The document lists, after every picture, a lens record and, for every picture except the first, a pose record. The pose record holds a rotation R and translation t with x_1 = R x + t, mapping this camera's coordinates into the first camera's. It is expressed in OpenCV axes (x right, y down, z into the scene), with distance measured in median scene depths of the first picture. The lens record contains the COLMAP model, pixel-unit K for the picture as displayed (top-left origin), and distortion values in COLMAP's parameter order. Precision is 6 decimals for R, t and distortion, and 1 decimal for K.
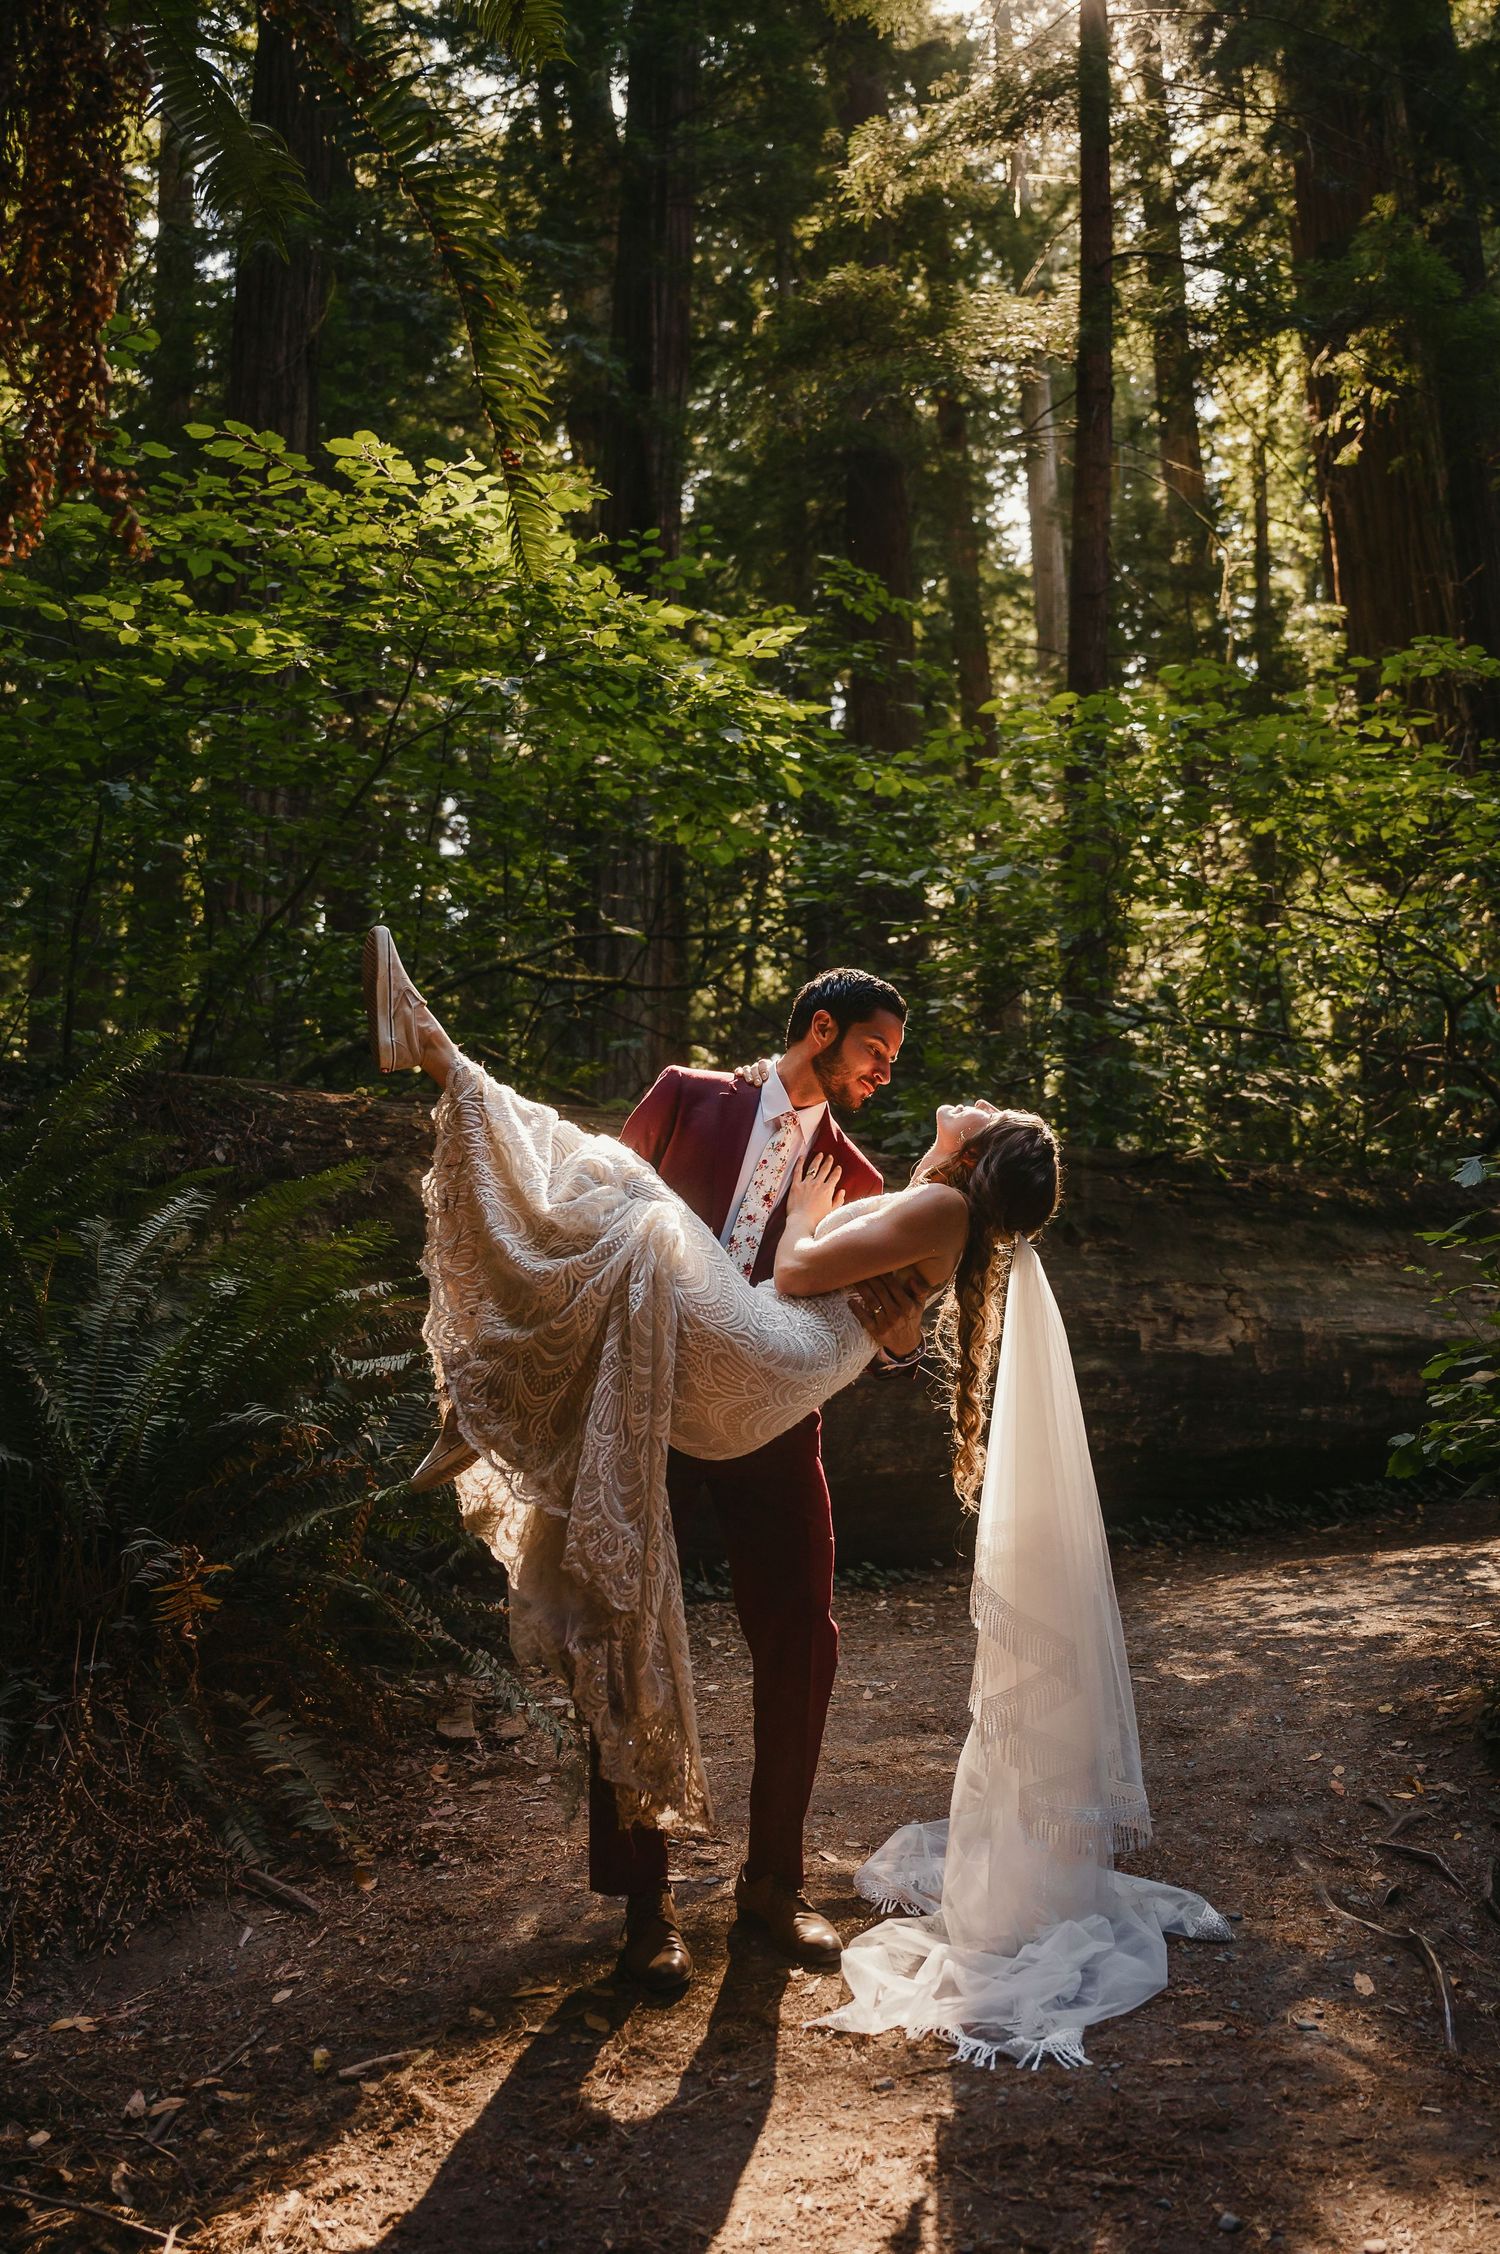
lens RADIAL K [[1916.4, 0, 758.6], [0, 1916.4, 1136.6], [0, 0, 1]] dist [-0.002788, 0.002697]
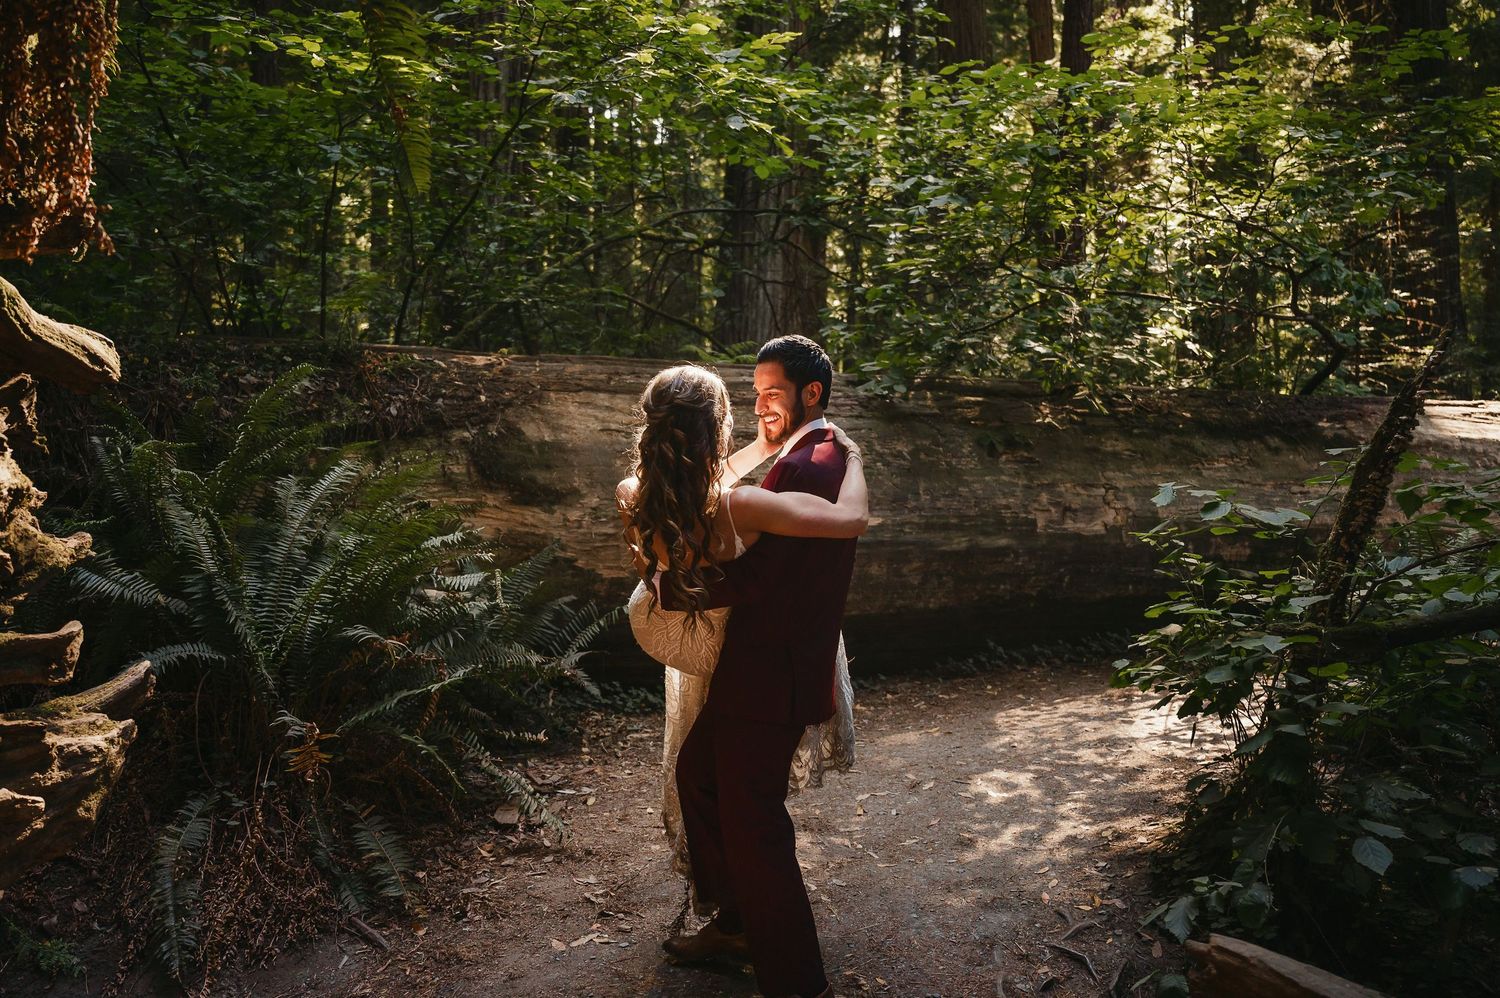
lens RADIAL K [[1365.1, 0, 782.2], [0, 1365.1, 440.8], [0, 0, 1]] dist [-0.002284, 0.000619]
pose [[0.994491, 0.020575, -0.102787, 0.120730], [-0.006286, 0.990490, 0.137441, -0.104355], [0.104637, -0.136038, 0.985162, -0.028798]]
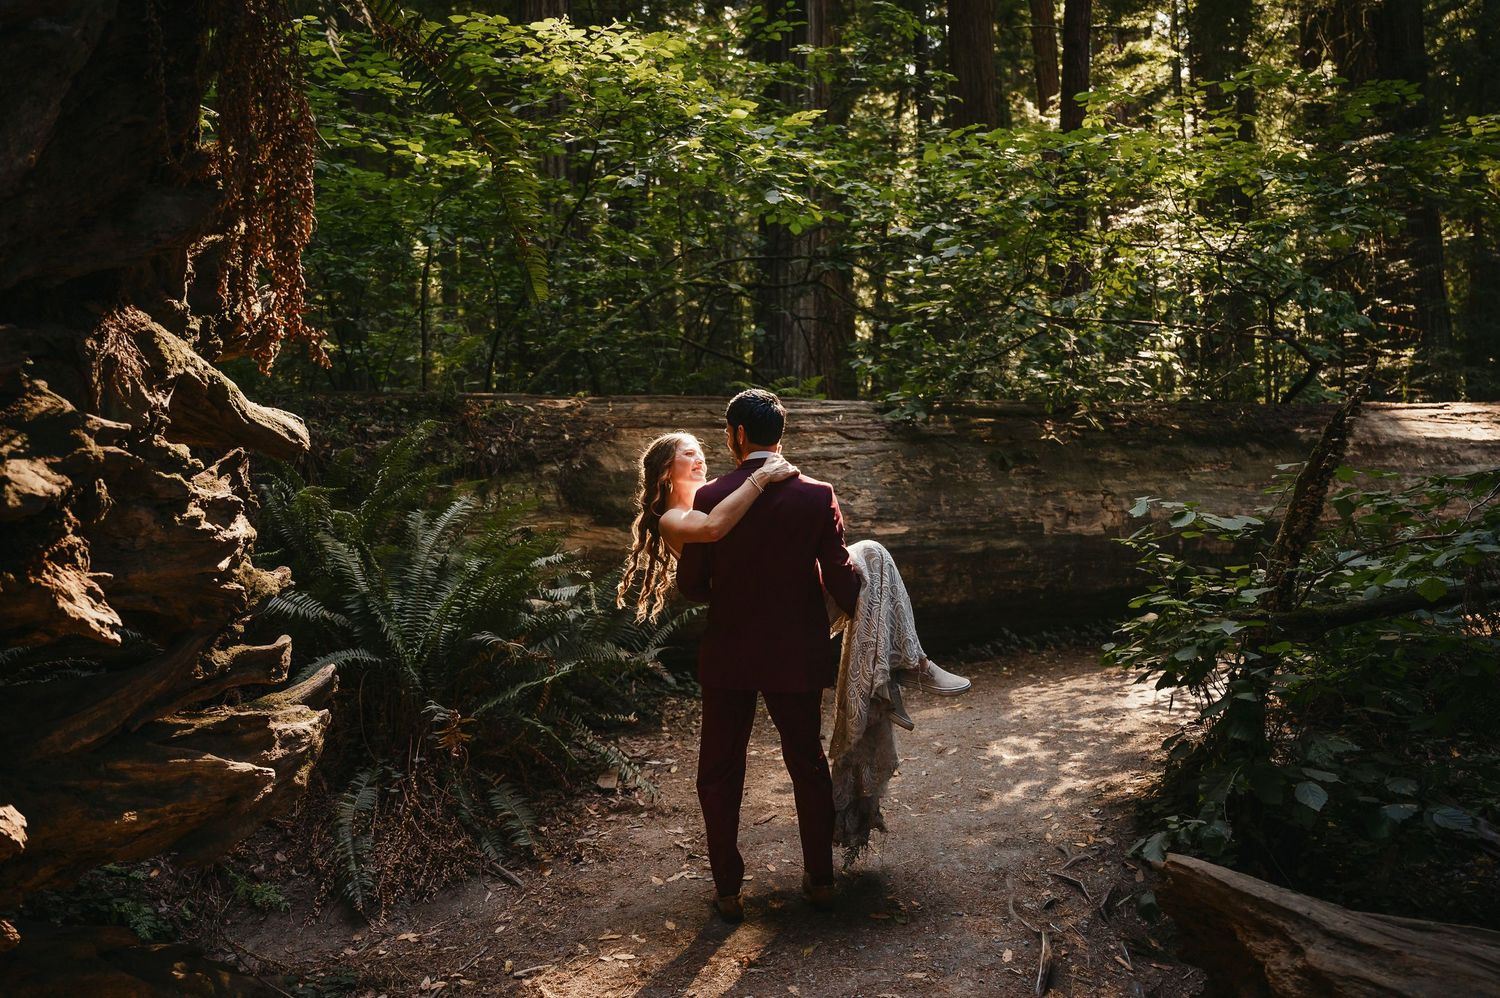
lens RADIAL K [[1275.3, 0, 750.0], [0, 1275.3, 499.0], [0, 0, 1]] dist [-0.002788, 0.002697]
pose [[0.987856, -0.006315, -0.155244, 0.127637], [0.034243, 0.983454, 0.177890, -0.134643], [0.151552, -0.181046, 0.971728, -0.123185]]
